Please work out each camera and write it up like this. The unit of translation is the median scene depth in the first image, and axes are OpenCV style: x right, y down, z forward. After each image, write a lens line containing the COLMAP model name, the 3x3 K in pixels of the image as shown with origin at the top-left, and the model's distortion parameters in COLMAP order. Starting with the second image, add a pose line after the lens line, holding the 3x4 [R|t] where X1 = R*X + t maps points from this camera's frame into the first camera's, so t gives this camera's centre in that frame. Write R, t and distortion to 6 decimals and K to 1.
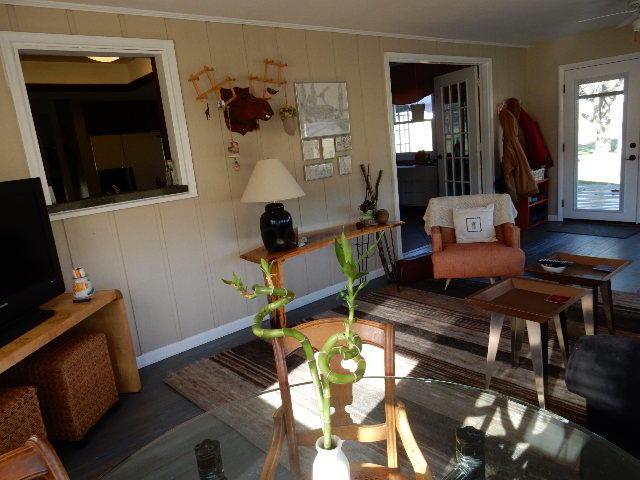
lens RADIAL K [[474.6, 0, 316.6], [0, 474.6, 239.8], [0, 0, 1]] dist [-0.010902, 0.014420]
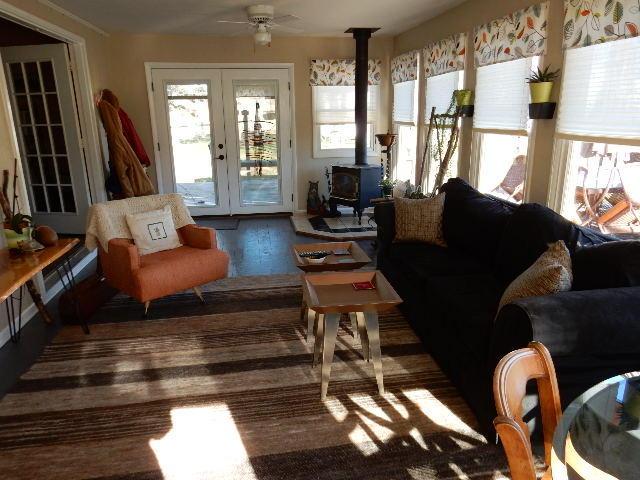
lens RADIAL K [[474.6, 0, 320.3], [0, 474.6, 243.6], [0, 0, 1]] dist [-0.010902, 0.014420]
pose [[0.544108, -0.136500, 0.827837, -0.219829], [0.136311, 0.987950, 0.073308, -0.031744], [-0.827868, 0.072955, 0.556158, 0.277994]]
